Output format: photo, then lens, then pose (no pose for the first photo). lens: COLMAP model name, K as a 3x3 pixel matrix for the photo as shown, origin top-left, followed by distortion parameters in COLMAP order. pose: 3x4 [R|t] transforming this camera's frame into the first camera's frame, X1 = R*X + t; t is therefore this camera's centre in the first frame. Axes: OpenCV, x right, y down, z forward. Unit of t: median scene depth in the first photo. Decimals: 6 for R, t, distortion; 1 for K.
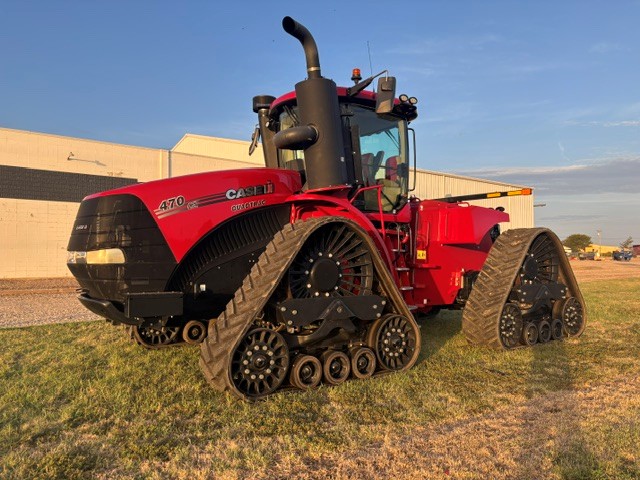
lens RADIAL K [[489.8, 0, 320.0], [0, 489.8, 240.0], [0, 0, 1]] dist [0.015467, 0.002377]
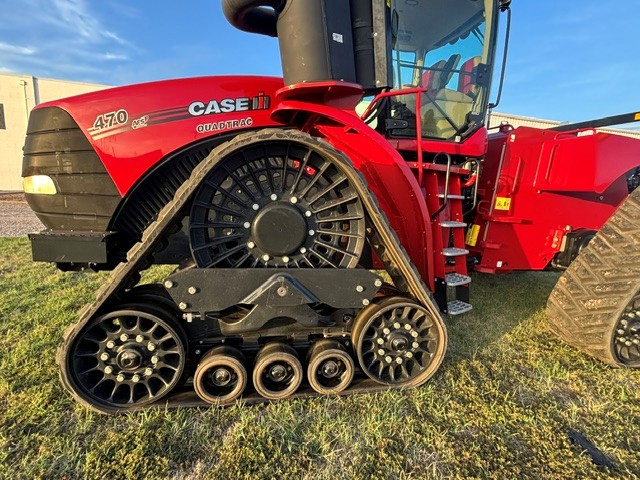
lens RADIAL K [[317.9, 0, 320.0], [0, 317.9, 240.0], [0, 0, 1]] dist [-0.002576, -0.000003]
pose [[0.911524, 0.112730, -0.395496, 0.204127], [-0.037276, 0.980386, 0.193530, 0.002267], [0.409555, -0.161665, 0.897847, 0.599502]]
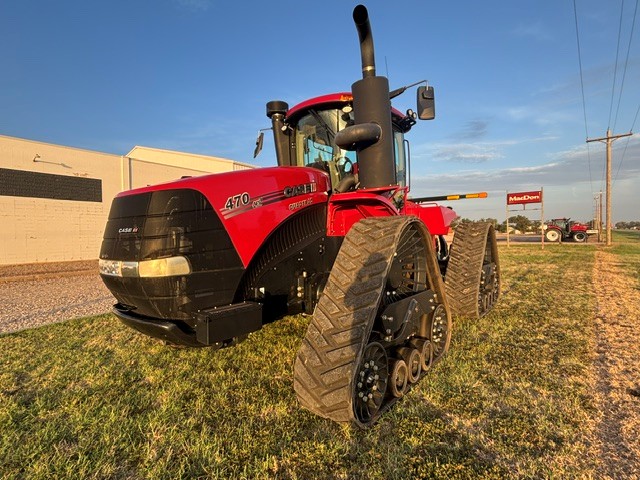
lens RADIAL K [[317.6, 0, 320.0], [0, 317.6, 240.0], [0, 0, 1]] dist [0.003609, 0.000218]
pose [[0.962662, -0.020433, 0.269935, -0.289280], [0.008292, 0.998905, 0.046041, -0.028083], [-0.270580, -0.042084, 0.961777, 0.380684]]
